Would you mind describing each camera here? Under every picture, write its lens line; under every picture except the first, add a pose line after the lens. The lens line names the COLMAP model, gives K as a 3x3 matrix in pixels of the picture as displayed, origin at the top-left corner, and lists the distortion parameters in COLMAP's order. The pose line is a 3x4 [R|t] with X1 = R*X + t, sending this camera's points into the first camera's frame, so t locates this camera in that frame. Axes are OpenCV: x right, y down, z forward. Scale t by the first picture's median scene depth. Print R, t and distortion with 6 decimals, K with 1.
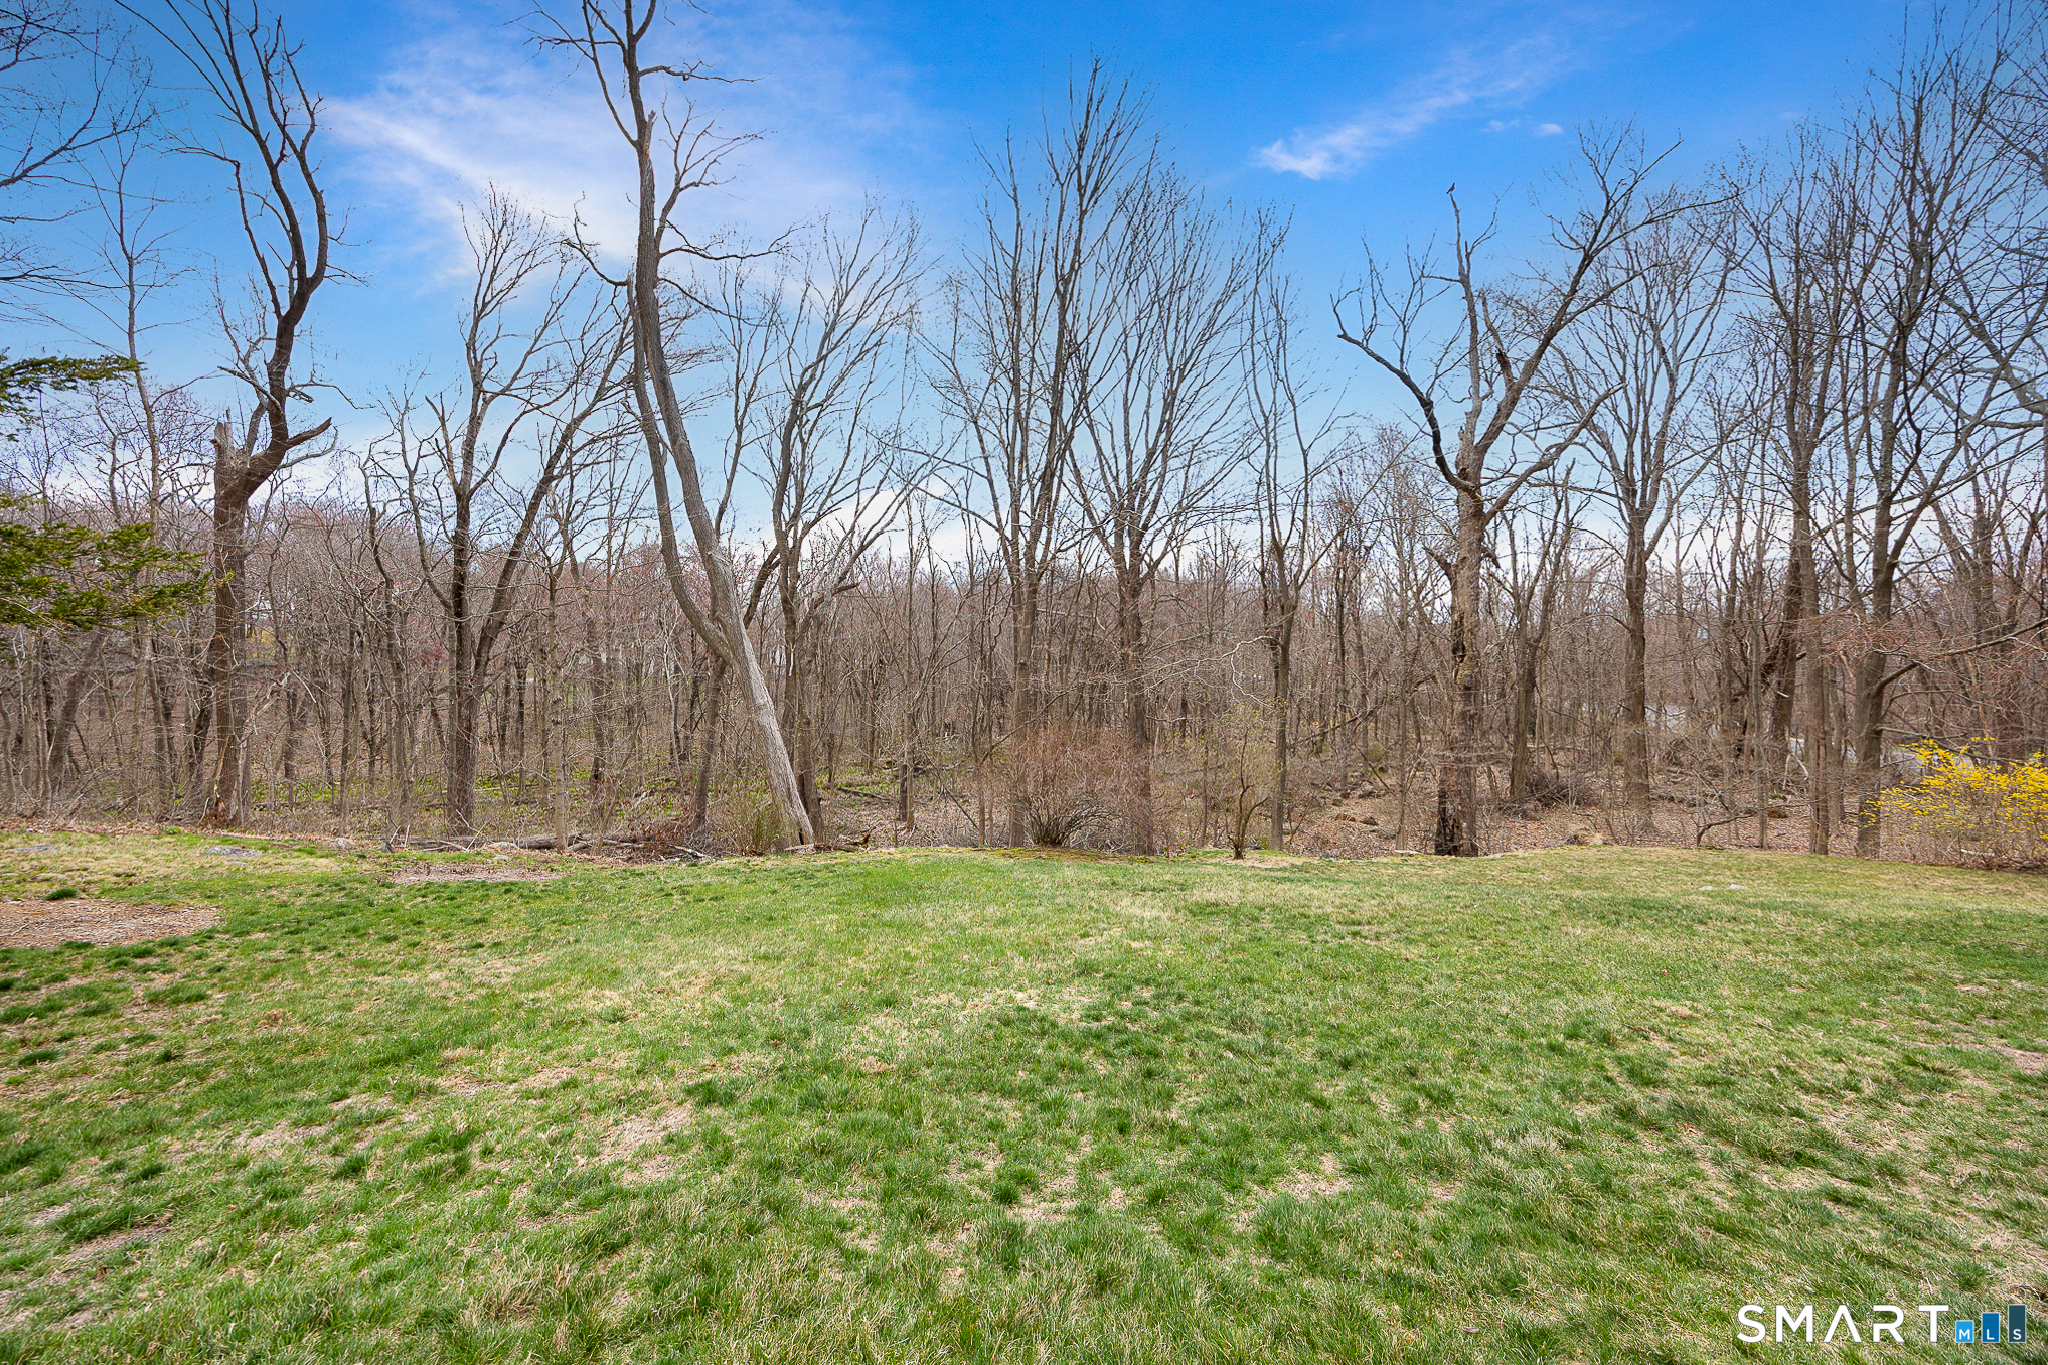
lens RADIAL K [[820.4, 0, 997.1], [0, 820.4, 686.6], [0, 0, 1]] dist [0.000741, 0.000905]
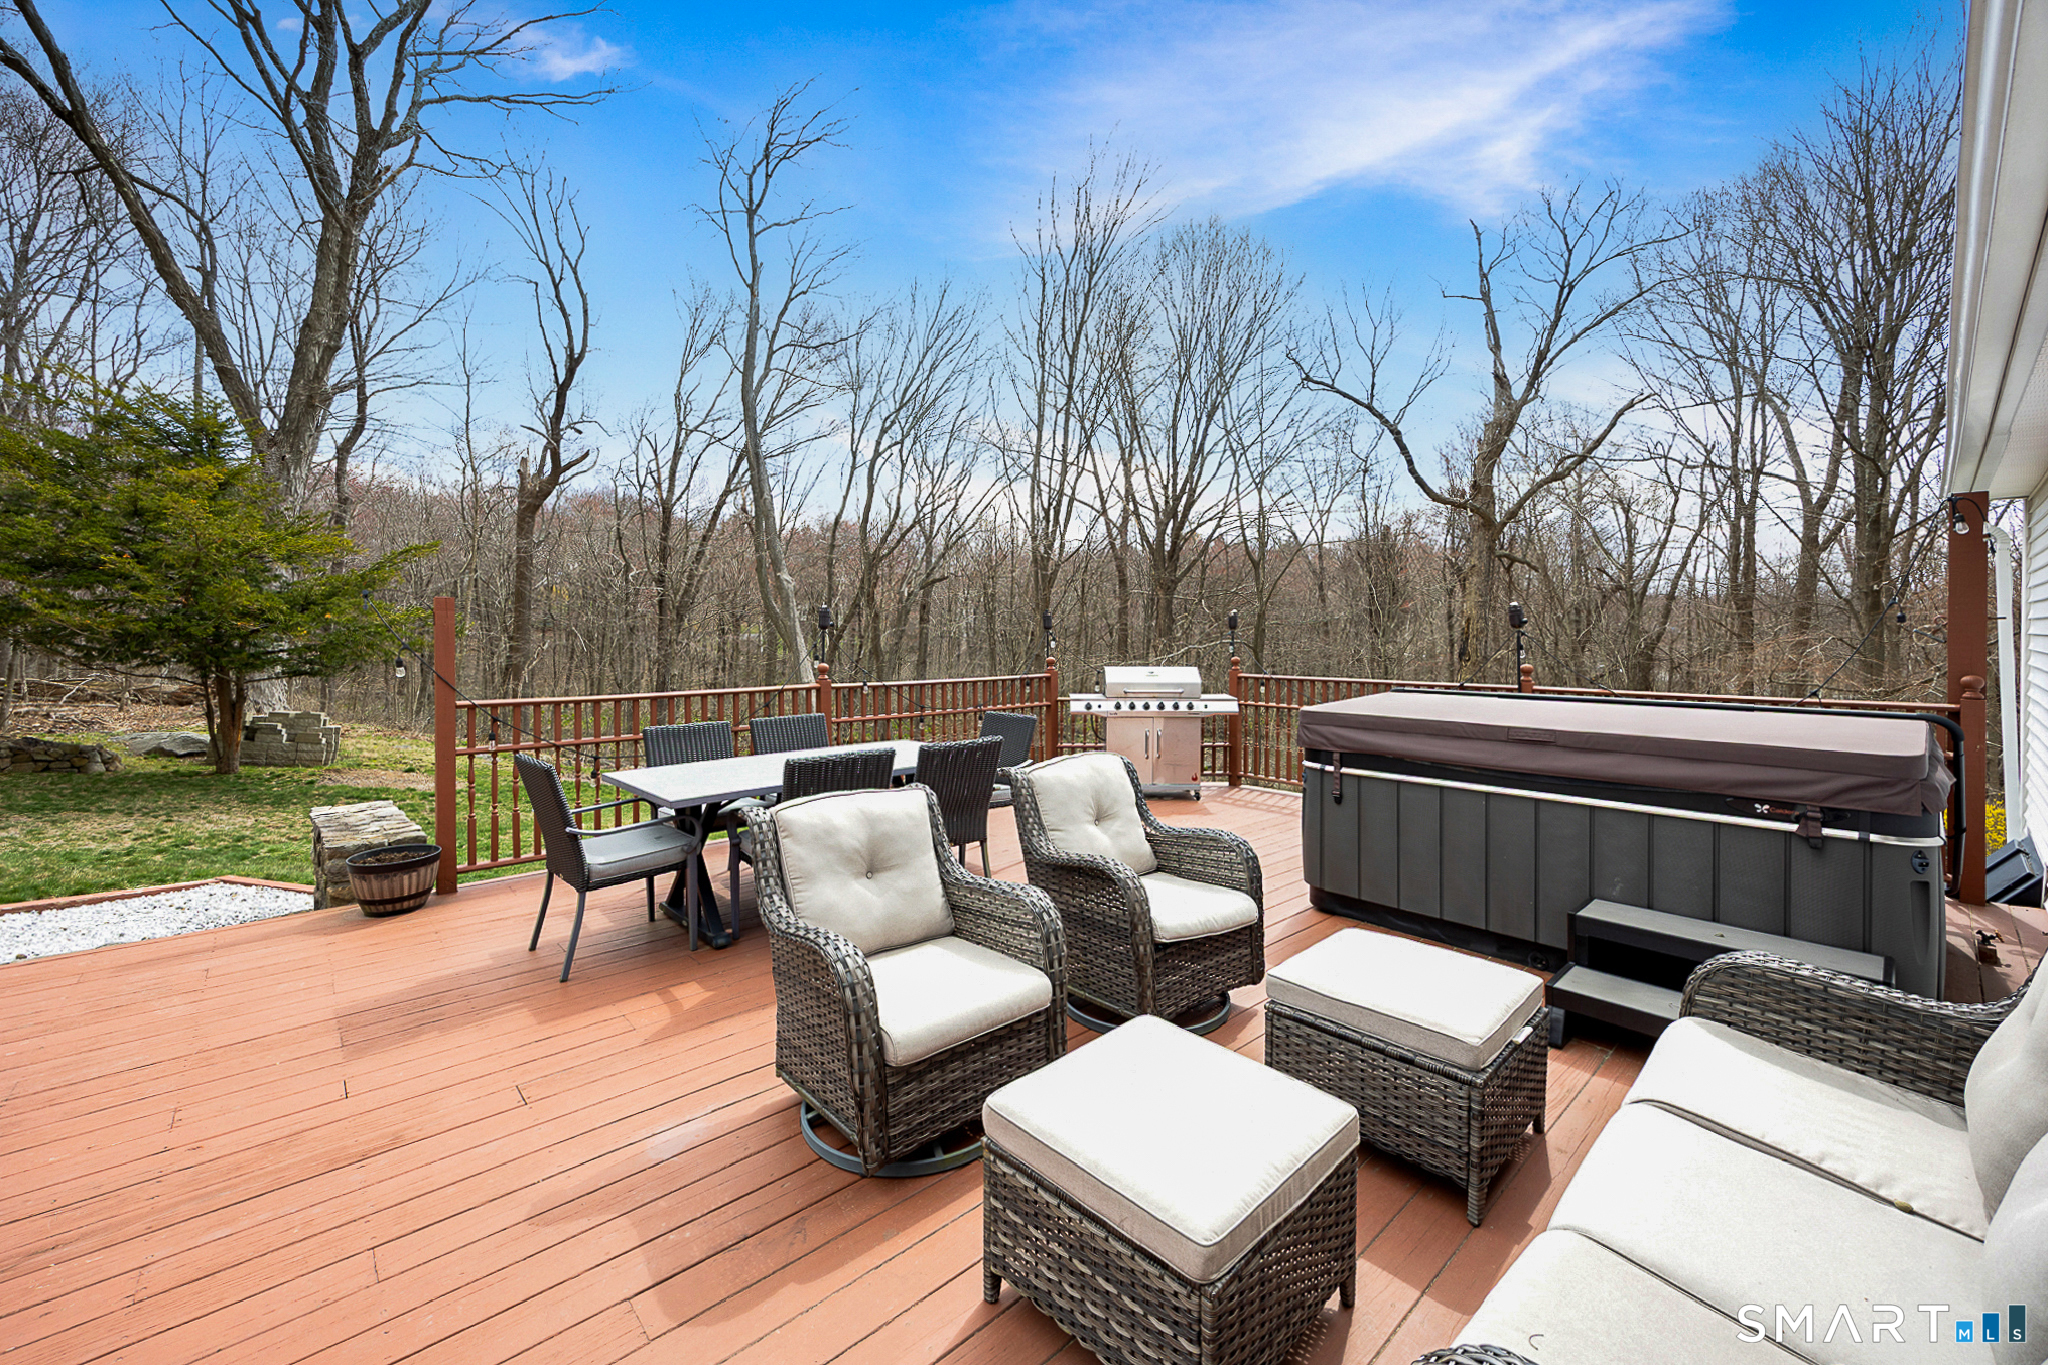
lens RADIAL K [[856.0, 0, 986.3], [0, 856.0, 638.7], [0, 0, 1]] dist [-0.005539, -0.000358]
pose [[0.960853, 0.033117, -0.275072, 0.245532], [-0.035814, 0.999347, -0.004786, -0.034491], [0.274734, 0.014450, 0.961412, -0.196657]]
